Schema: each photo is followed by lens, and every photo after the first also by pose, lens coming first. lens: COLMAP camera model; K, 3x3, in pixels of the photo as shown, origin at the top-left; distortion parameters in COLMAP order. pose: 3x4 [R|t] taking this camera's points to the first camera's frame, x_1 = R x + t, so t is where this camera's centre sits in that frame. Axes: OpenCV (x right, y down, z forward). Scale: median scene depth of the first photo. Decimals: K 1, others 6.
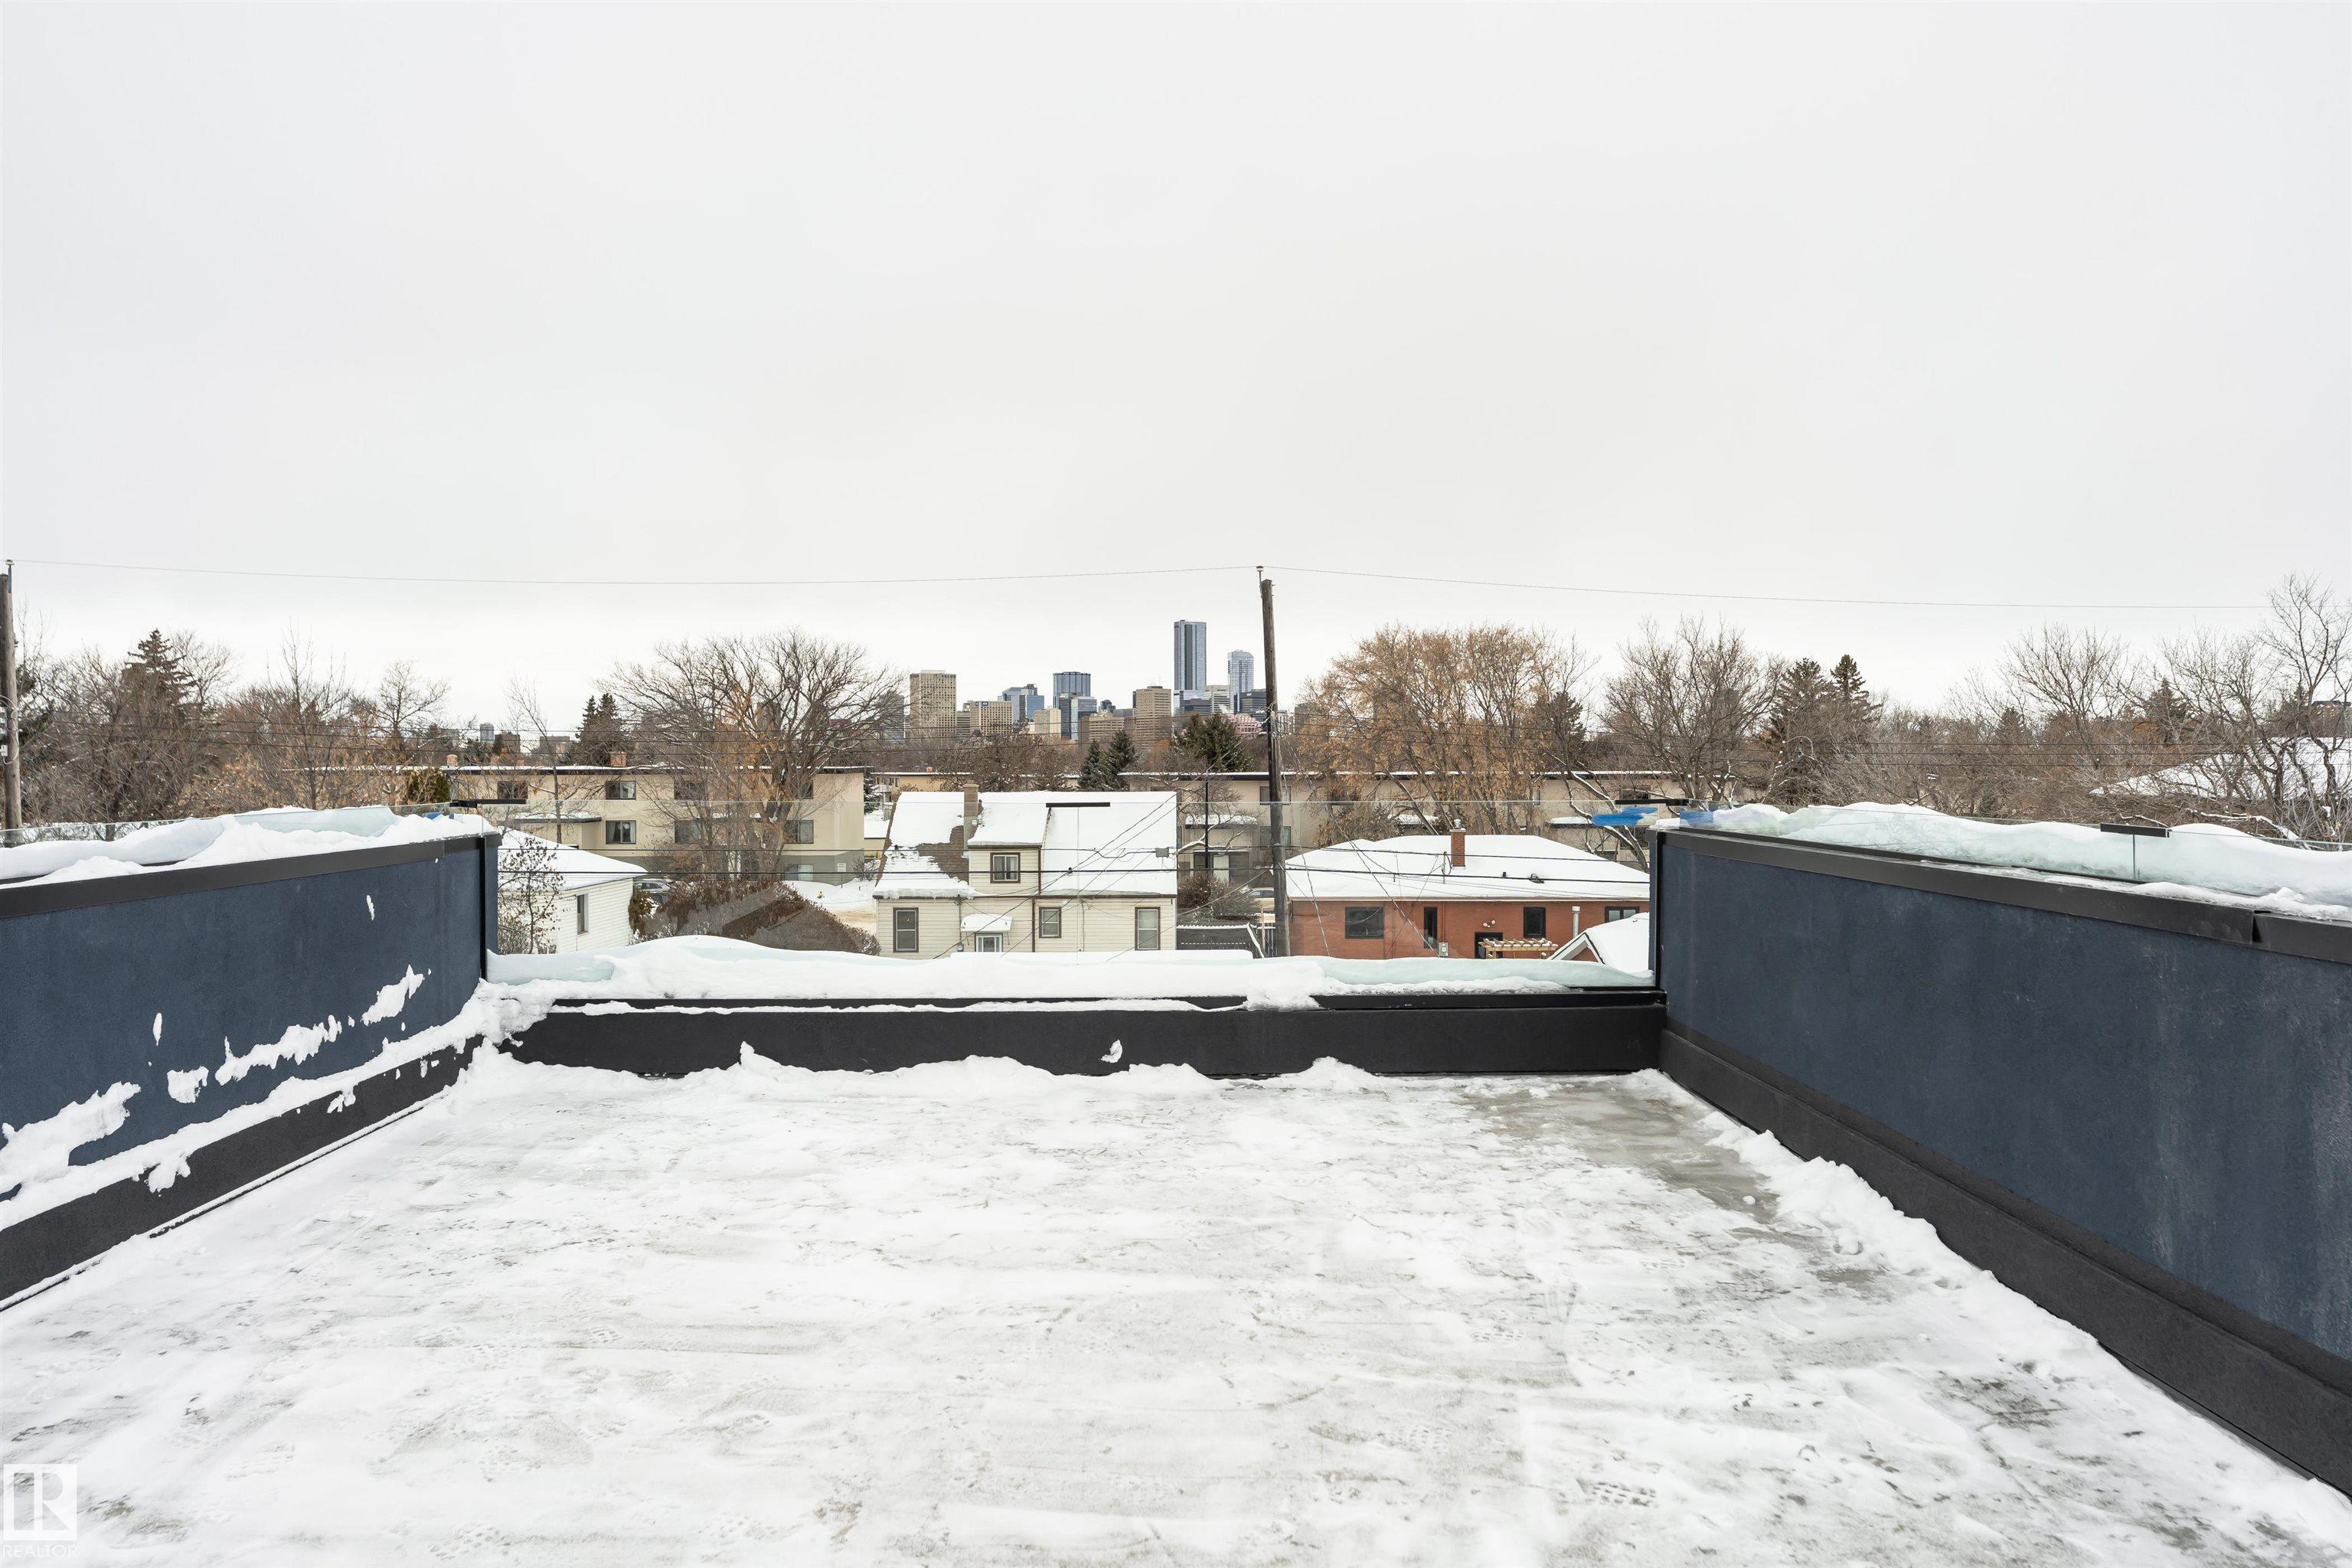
lens RADIAL K [[1588.5, 0, 1170.3], [0, 1588.5, 781.5], [0, 0, 1]] dist [0.003175, -0.001849]
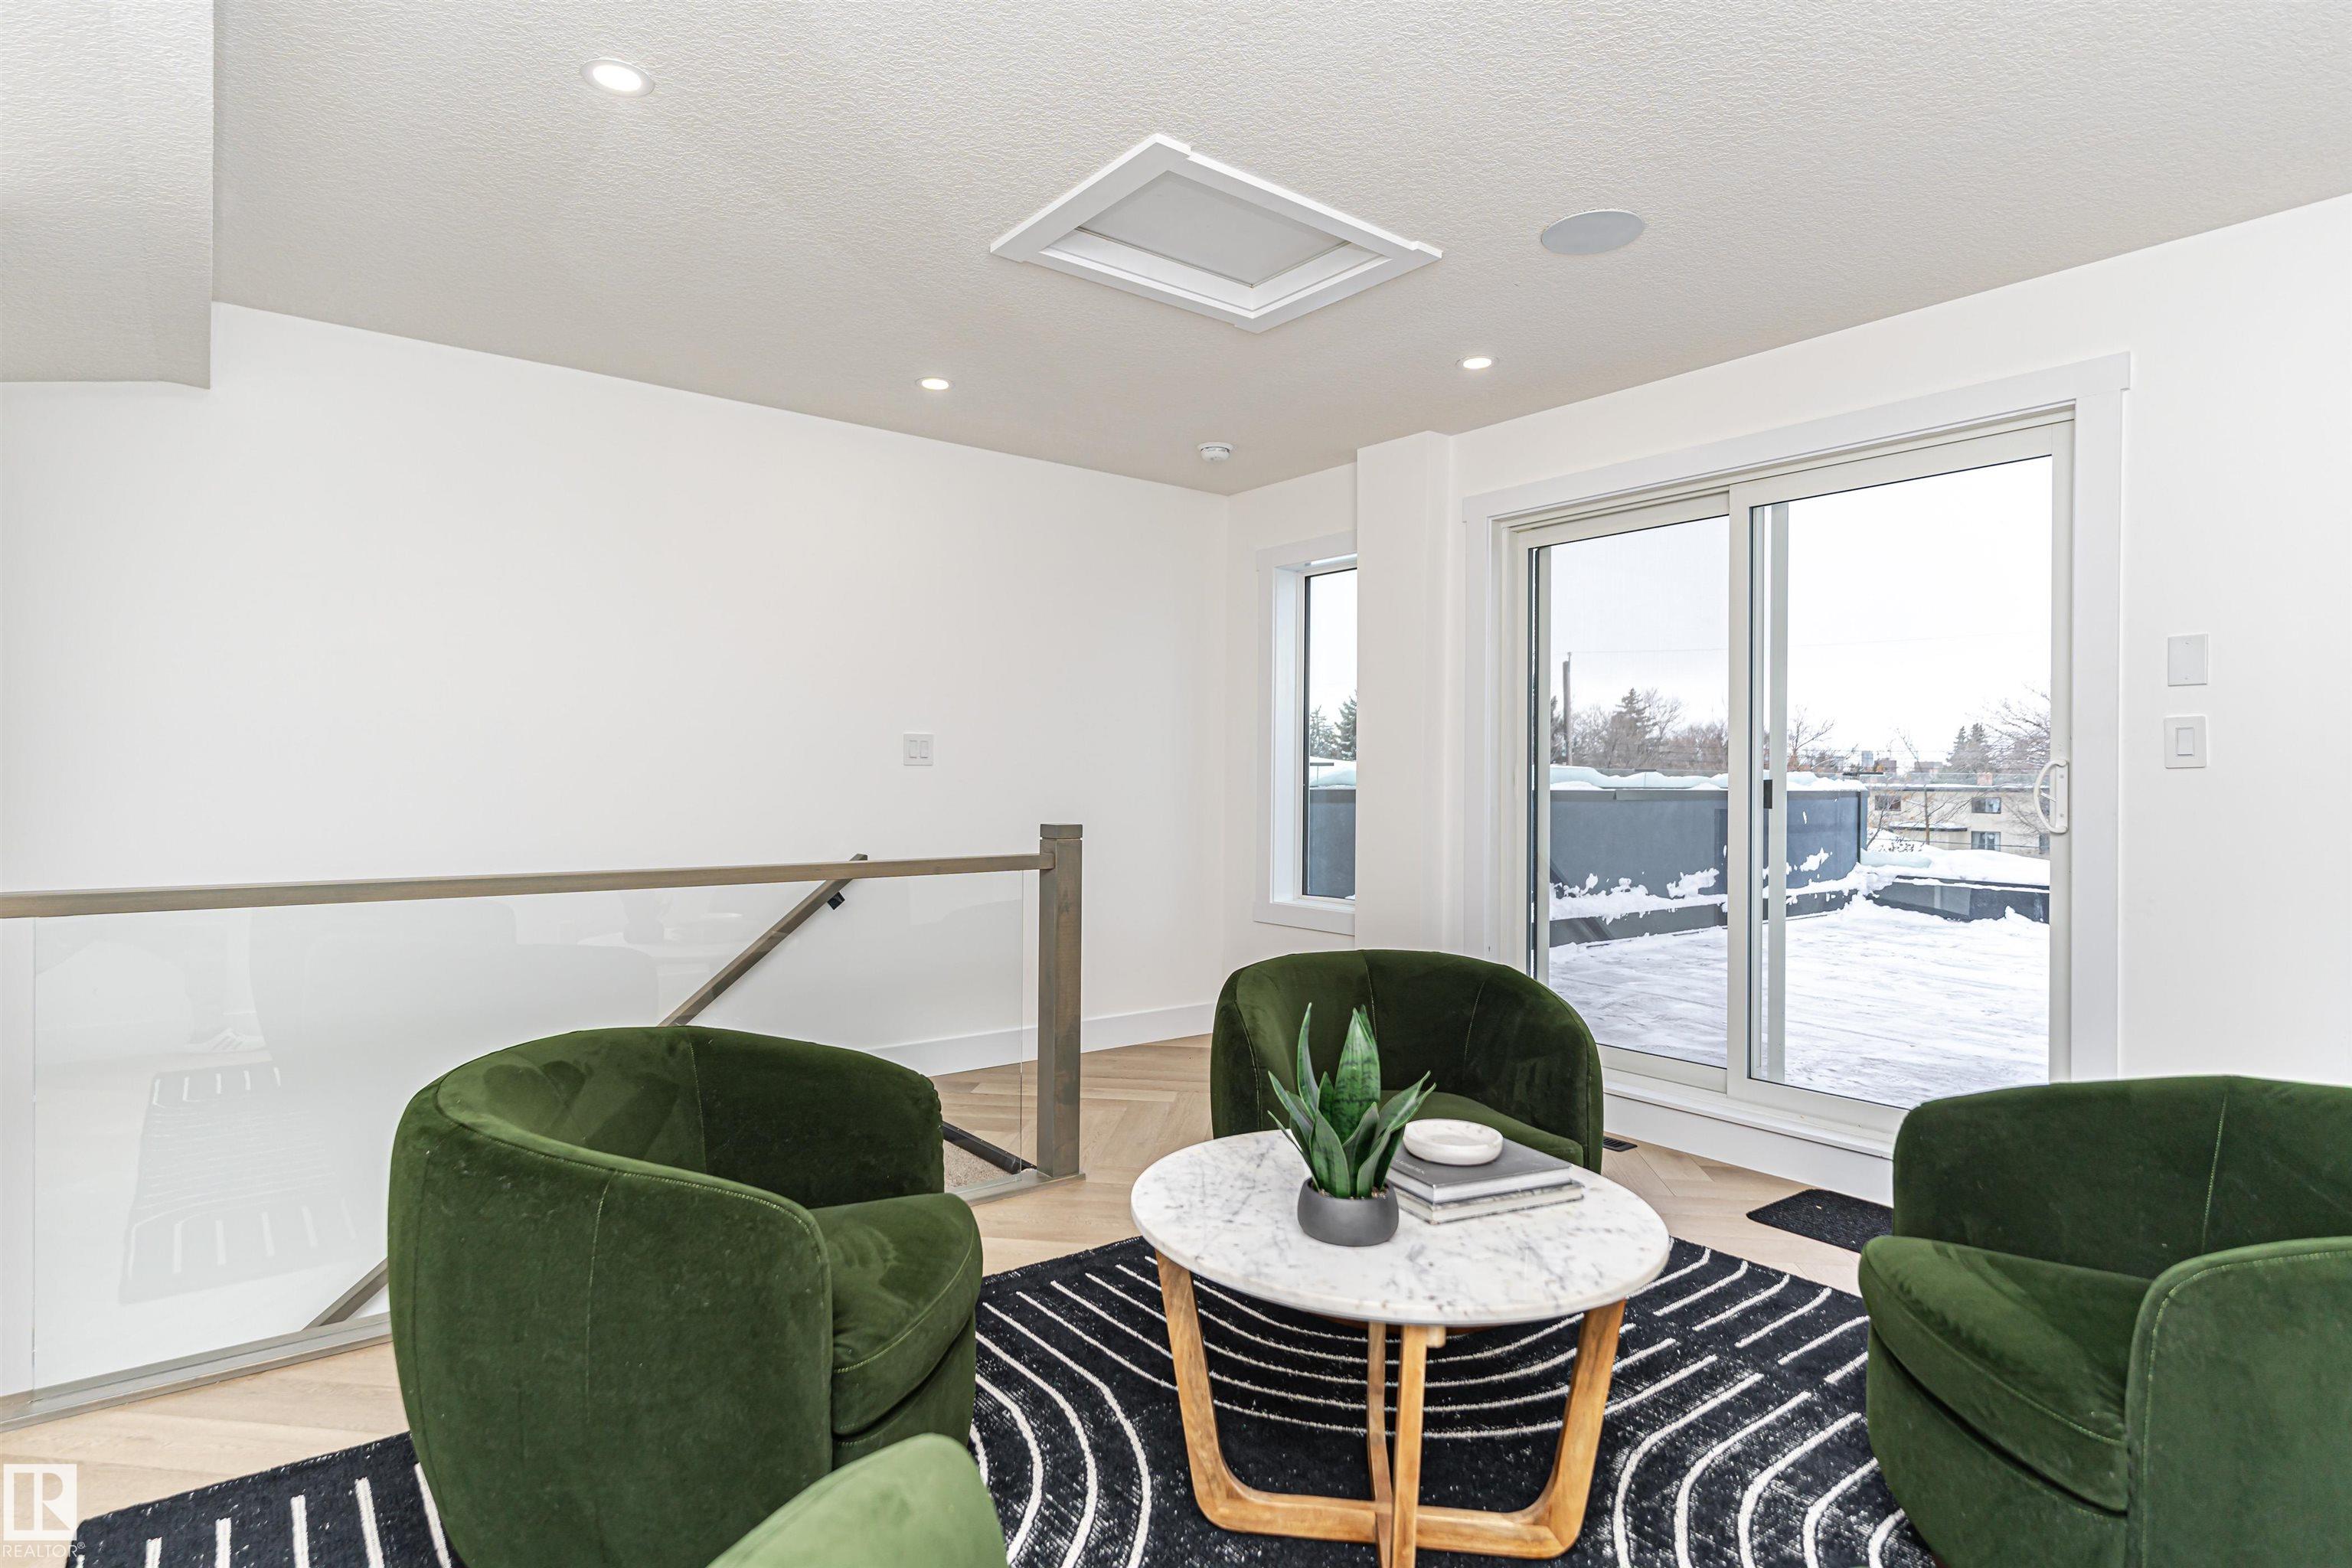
lens RADIAL K [[1244.7, 0, 1171.2], [0, 1244.7, 779.2], [0, 0, 1]] dist [0.000934, 0.000080]
pose [[0.609135, 0.008879, -0.793017, 0.276036], [-0.020531, 0.999779, -0.004576, 0.044674], [0.792801, 0.019068, 0.609183, -0.627210]]
